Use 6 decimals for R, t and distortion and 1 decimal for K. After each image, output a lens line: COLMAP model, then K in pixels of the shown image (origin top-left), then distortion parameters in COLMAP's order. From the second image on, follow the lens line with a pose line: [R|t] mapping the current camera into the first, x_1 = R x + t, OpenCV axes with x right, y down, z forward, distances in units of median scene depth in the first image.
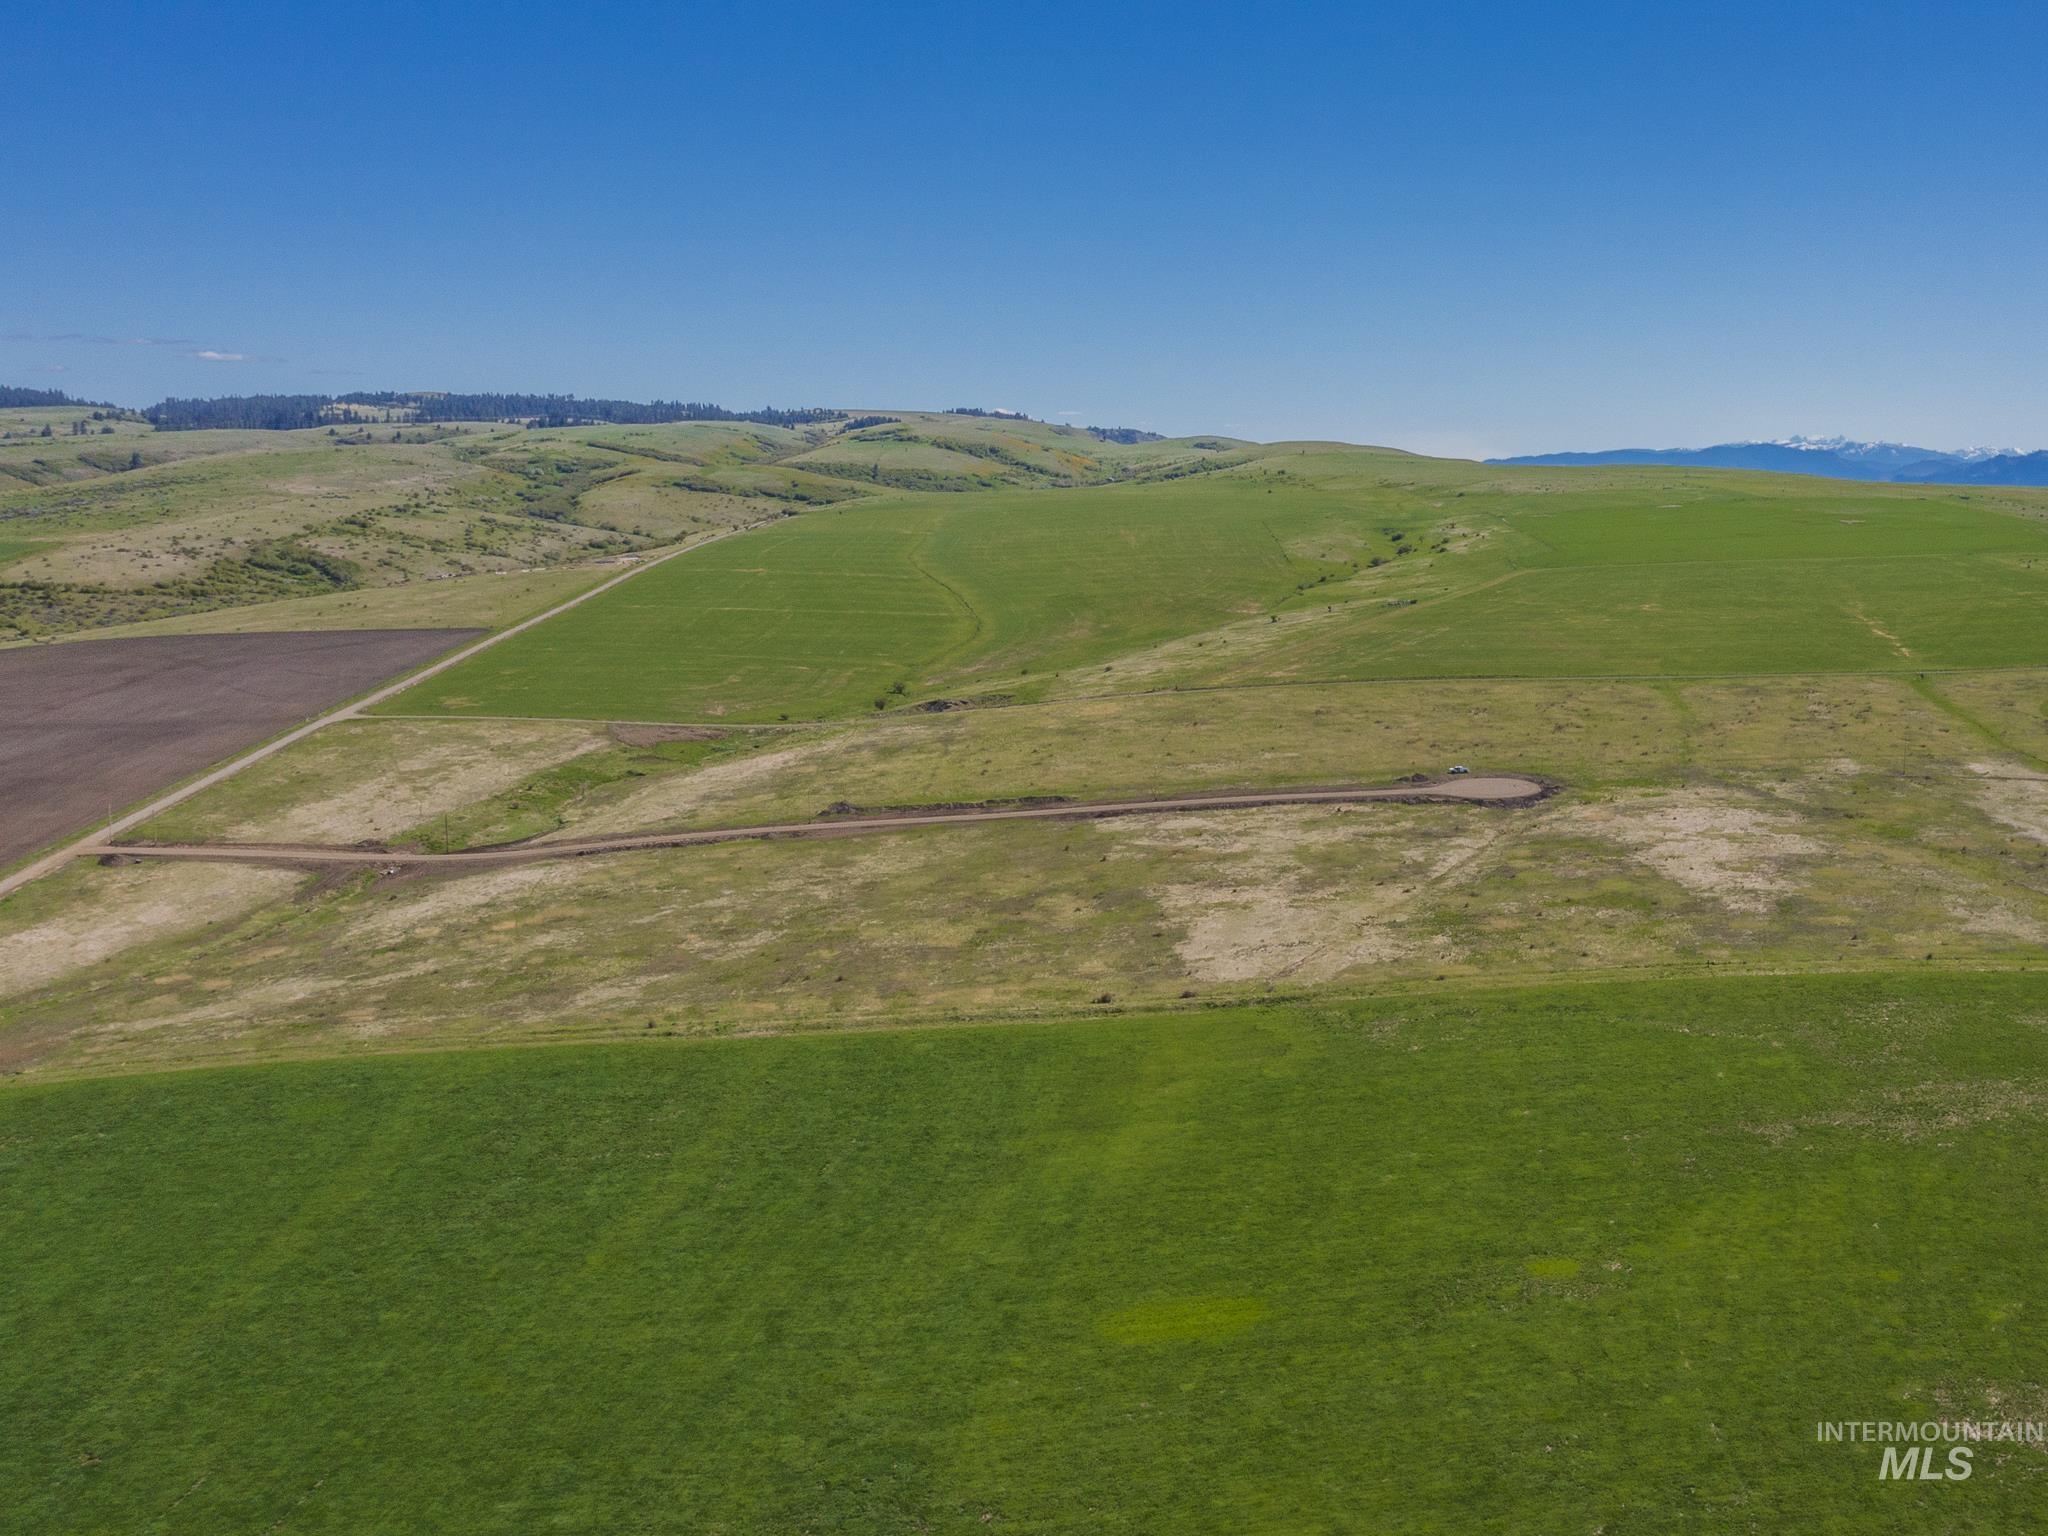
lens RADIAL K [[1645.0, 0, 1024.0], [0, 1645.0, 768.0], [0, 0, 1]] dist [-0.003289, -0.003469]
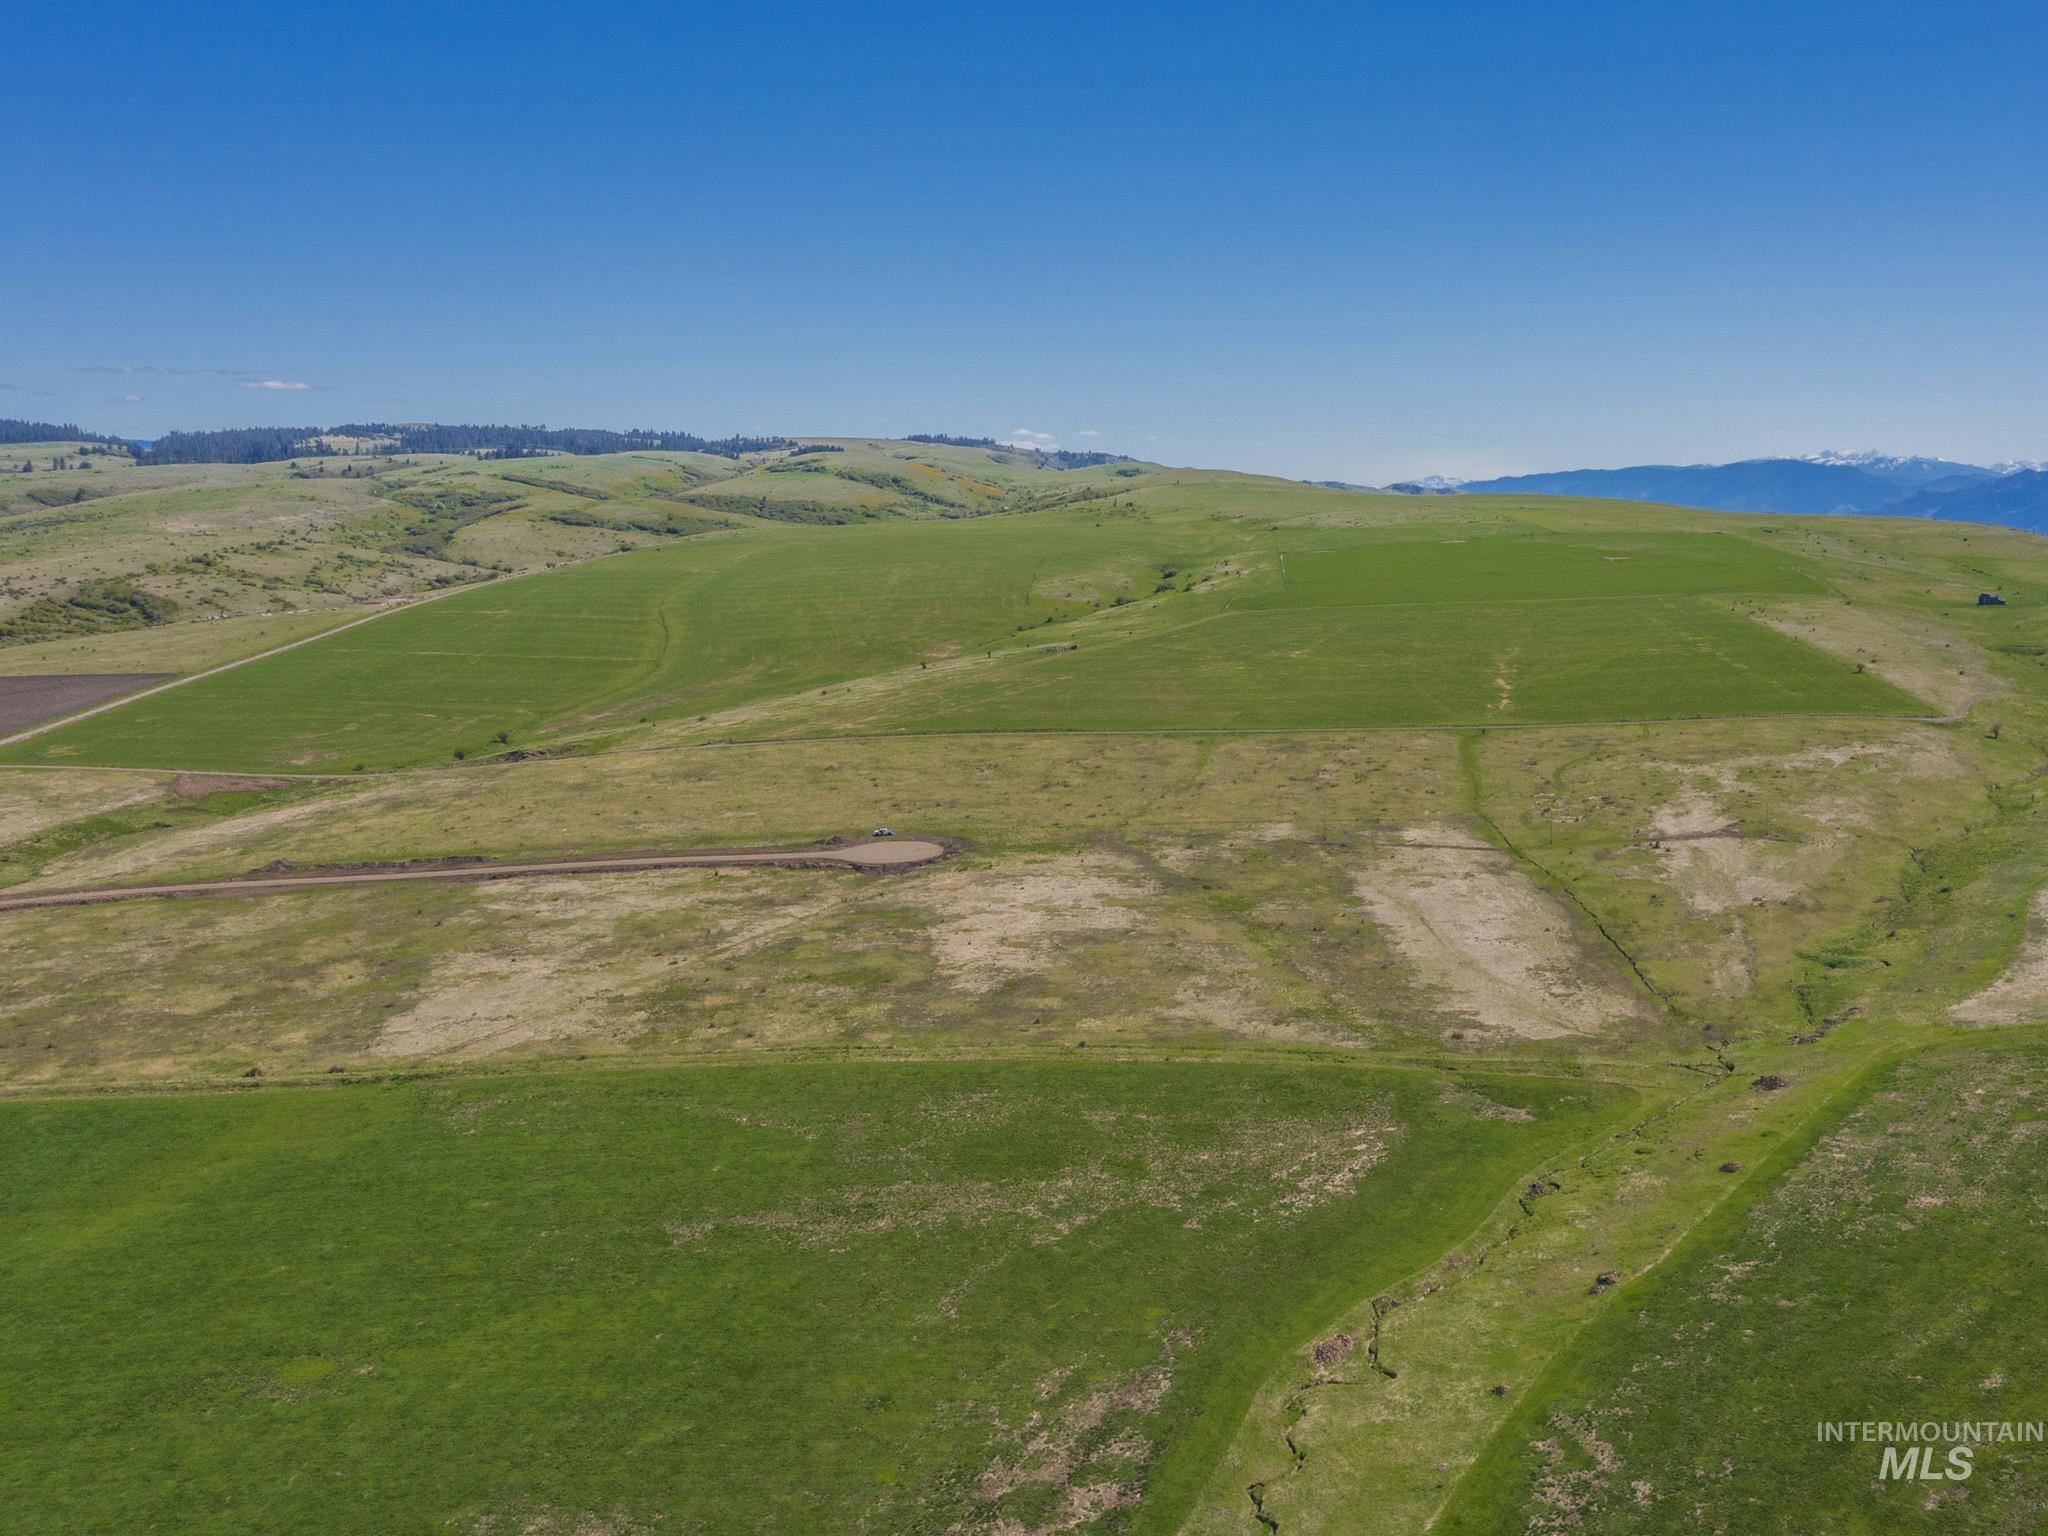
lens RADIAL K [[1645.0, 0, 1024.0], [0, 1645.0, 768.0], [0, 0, 1]] dist [-0.003289, -0.003469]
pose [[0.997438, 0.004803, -0.071381, 0.181731], [-0.005382, 0.999954, -0.007914, -0.013155], [0.071340, 0.008278, 0.997418, 0.004647]]
